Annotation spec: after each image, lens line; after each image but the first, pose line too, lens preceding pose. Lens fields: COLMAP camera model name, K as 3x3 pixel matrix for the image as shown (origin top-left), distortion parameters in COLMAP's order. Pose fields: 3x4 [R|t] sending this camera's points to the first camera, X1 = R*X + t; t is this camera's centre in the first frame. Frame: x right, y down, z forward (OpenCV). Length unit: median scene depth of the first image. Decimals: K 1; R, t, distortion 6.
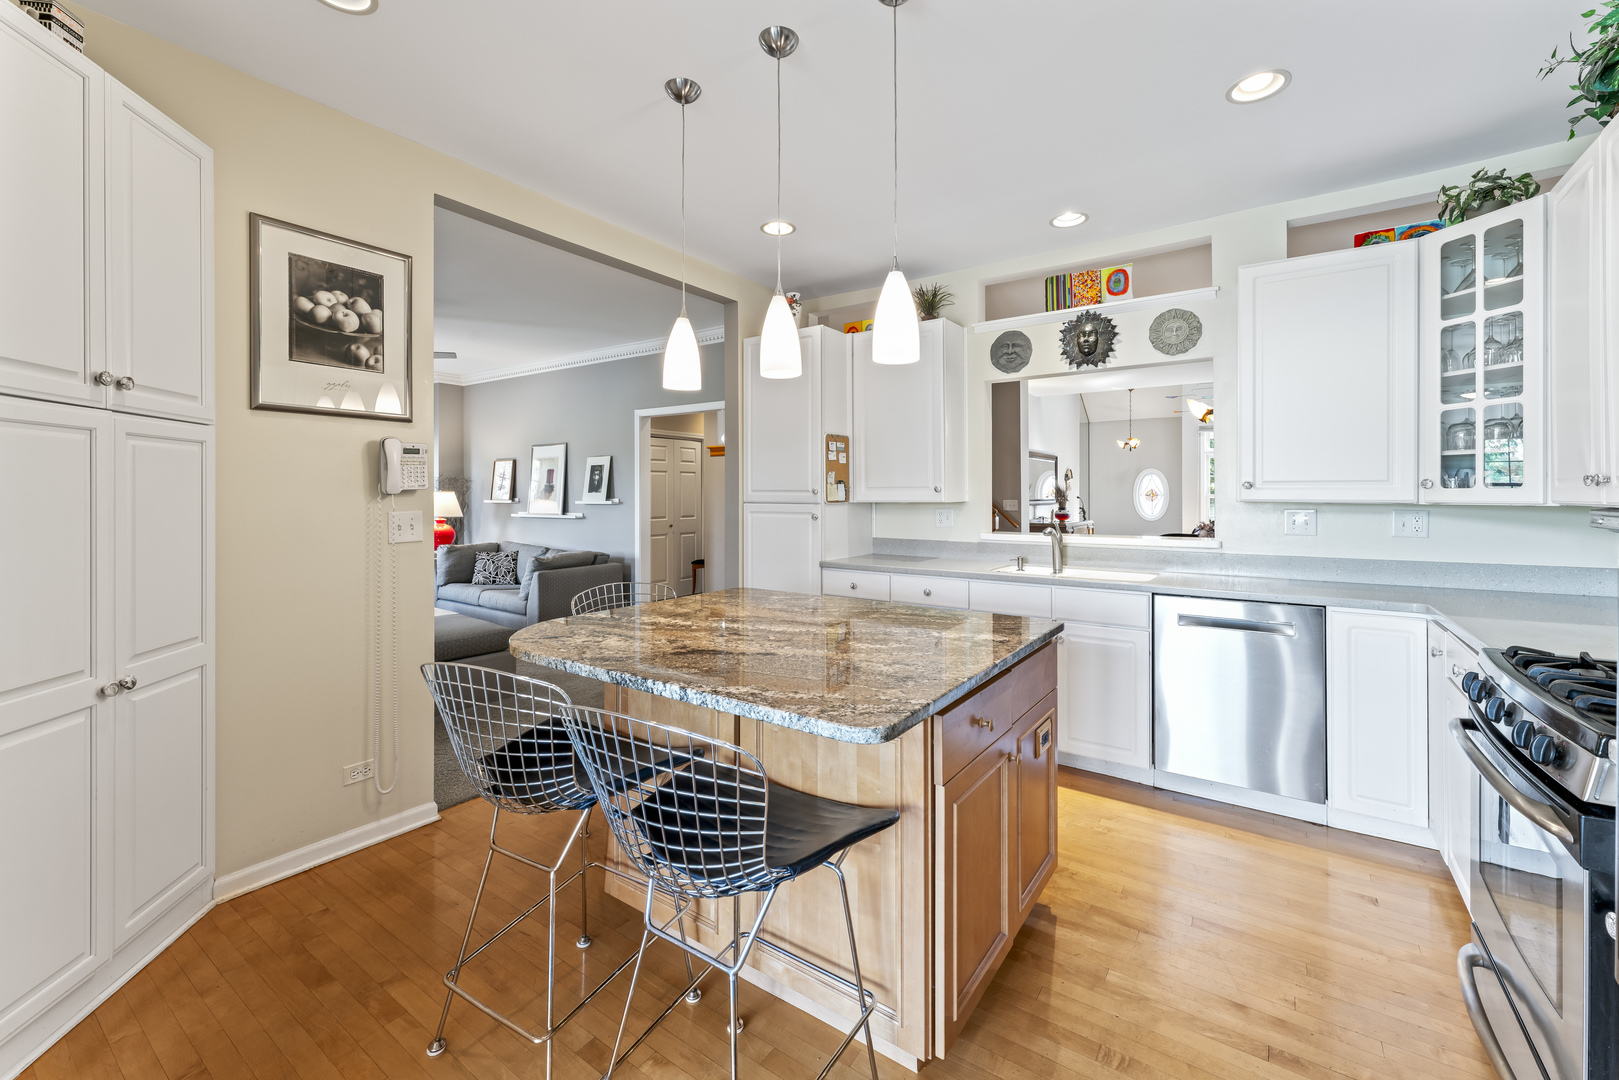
lens RADIAL K [[667.5, 0, 807.1], [0, 667.5, 495.2], [0, 0, 1]] dist [0.000415, -0.000014]
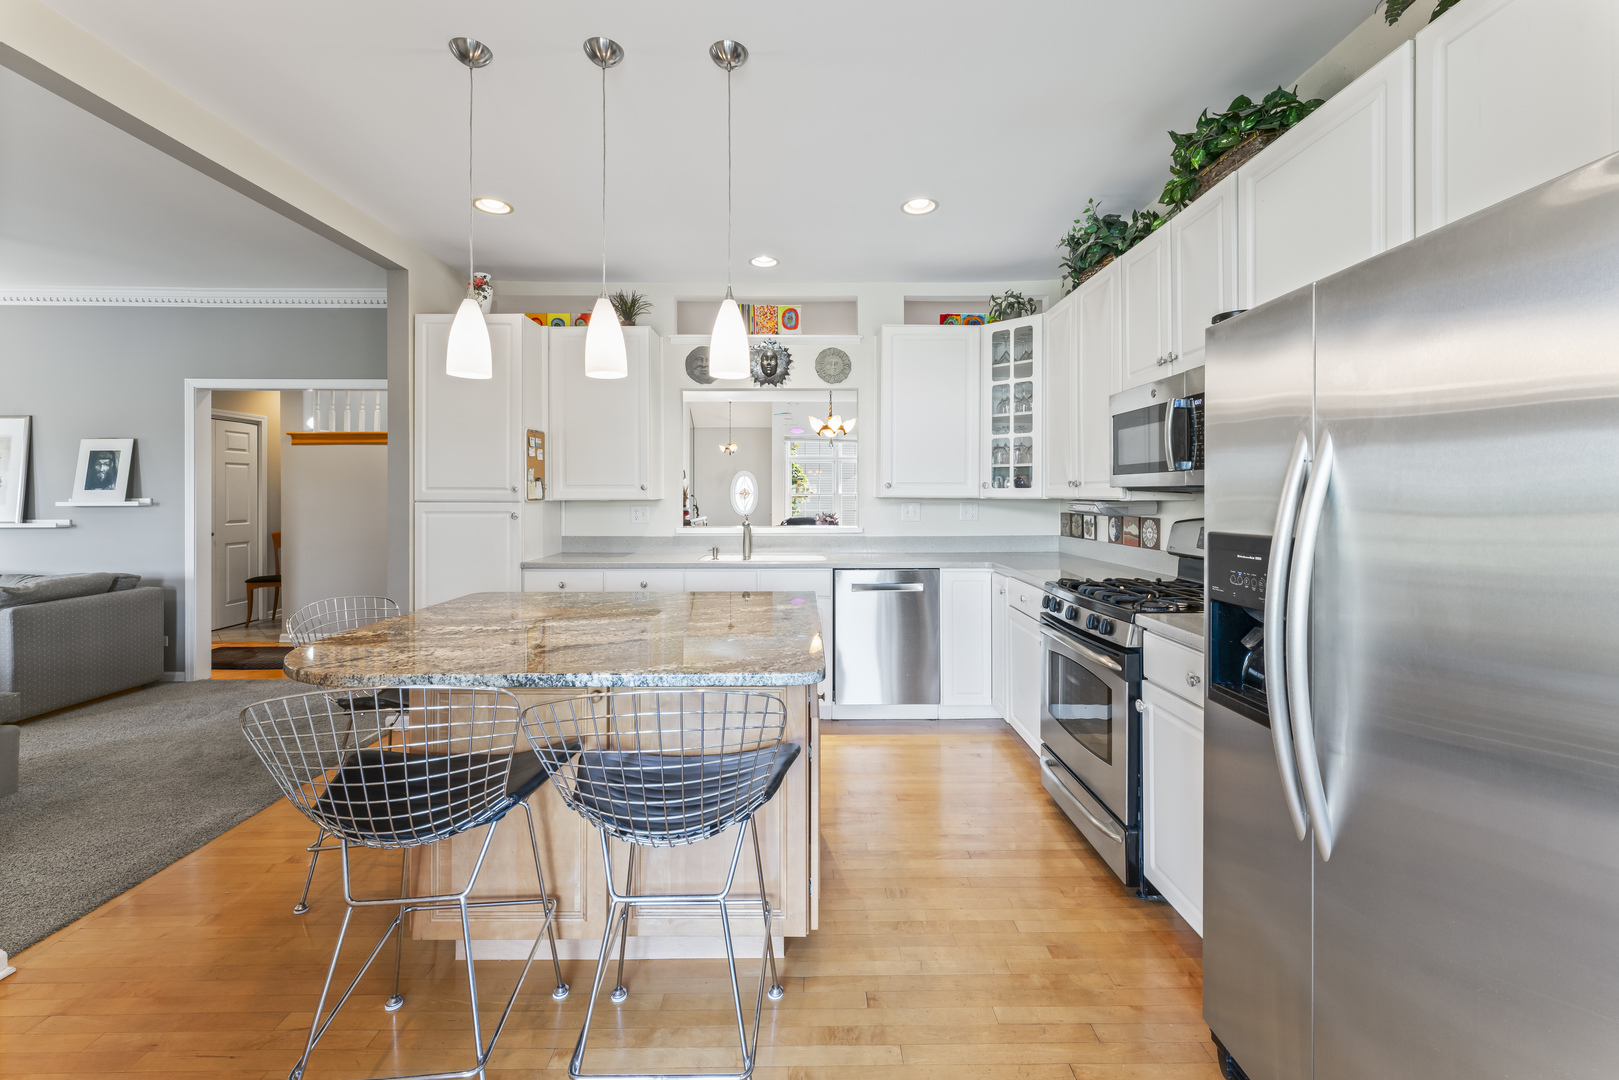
lens RADIAL K [[667.5, 0, 807.1], [0, 667.5, 495.2], [0, 0, 1]] dist [0.000415, -0.000014]
pose [[0.811760, -0.001524, 0.583990, -0.229831], [0.000657, 0.999998, 0.001696, 0.002241], [-0.583991, -0.000993, 0.811759, -0.012571]]
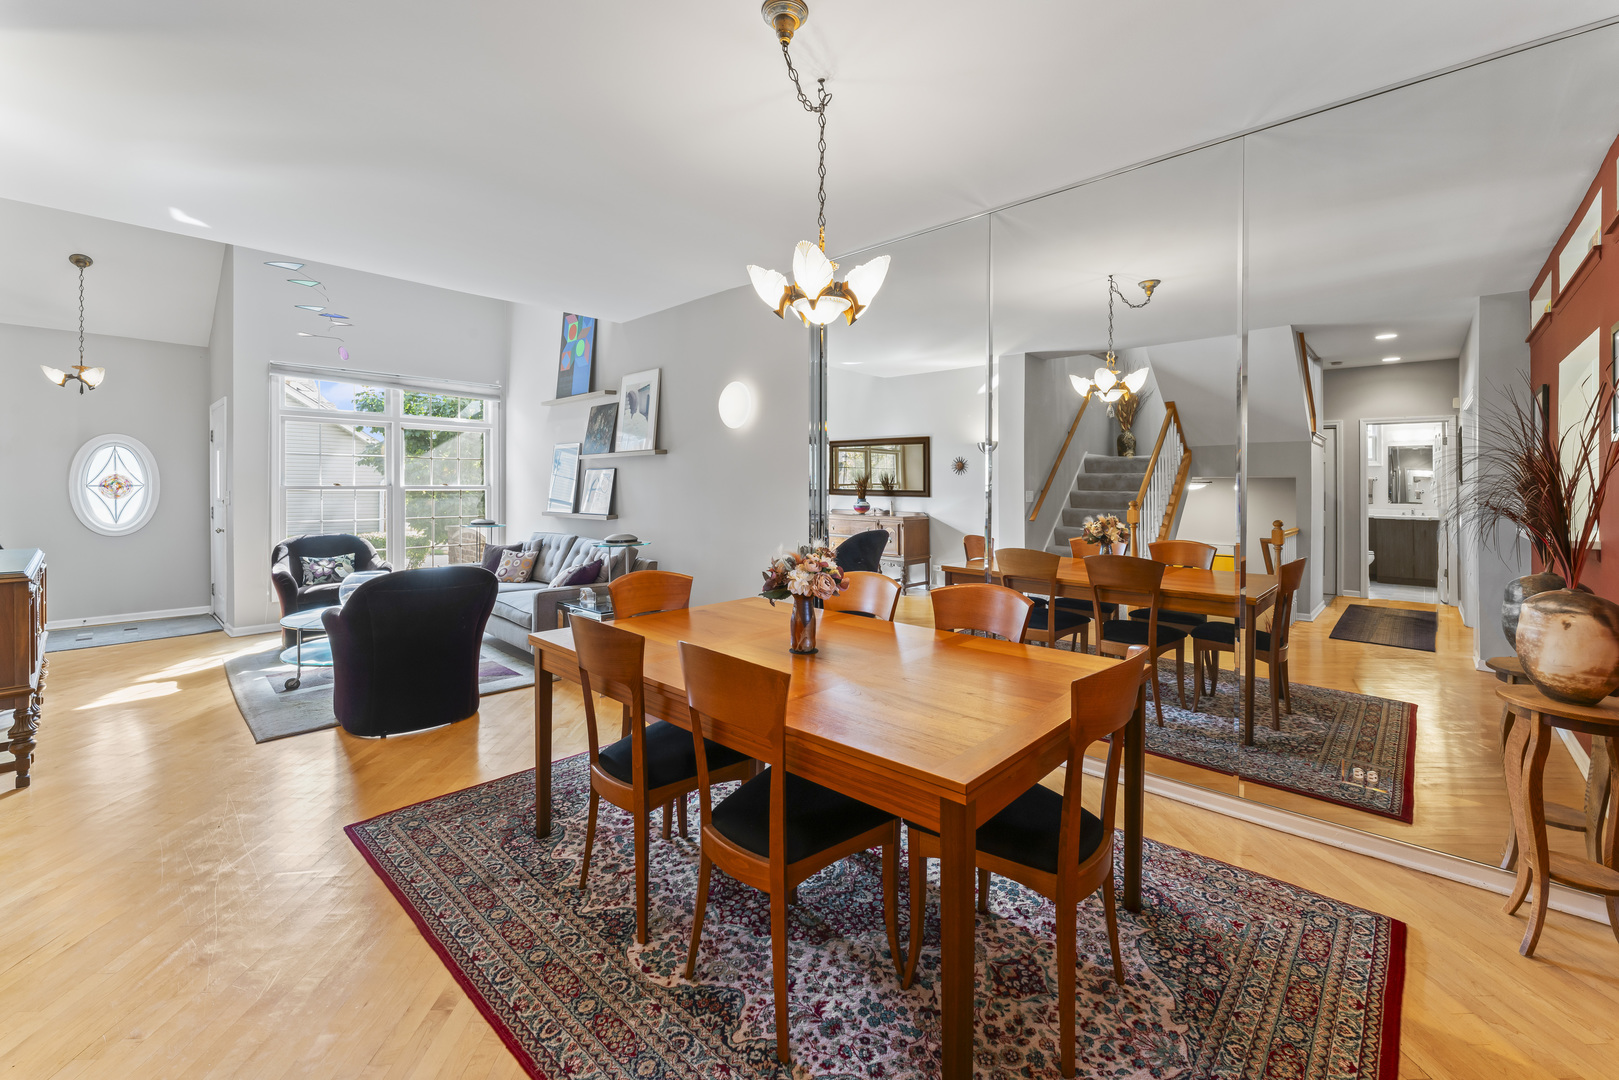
lens RADIAL K [[667.5, 0, 807.1], [0, 667.5, 495.2], [0, 0, 1]] dist [0.000415, -0.000014]
pose [[0.134490, -0.003619, 0.990908, 0.240656], [0.000805, 0.999993, 0.003543, 0.017462], [-0.990915, 0.000321, 0.134492, 1.271827]]
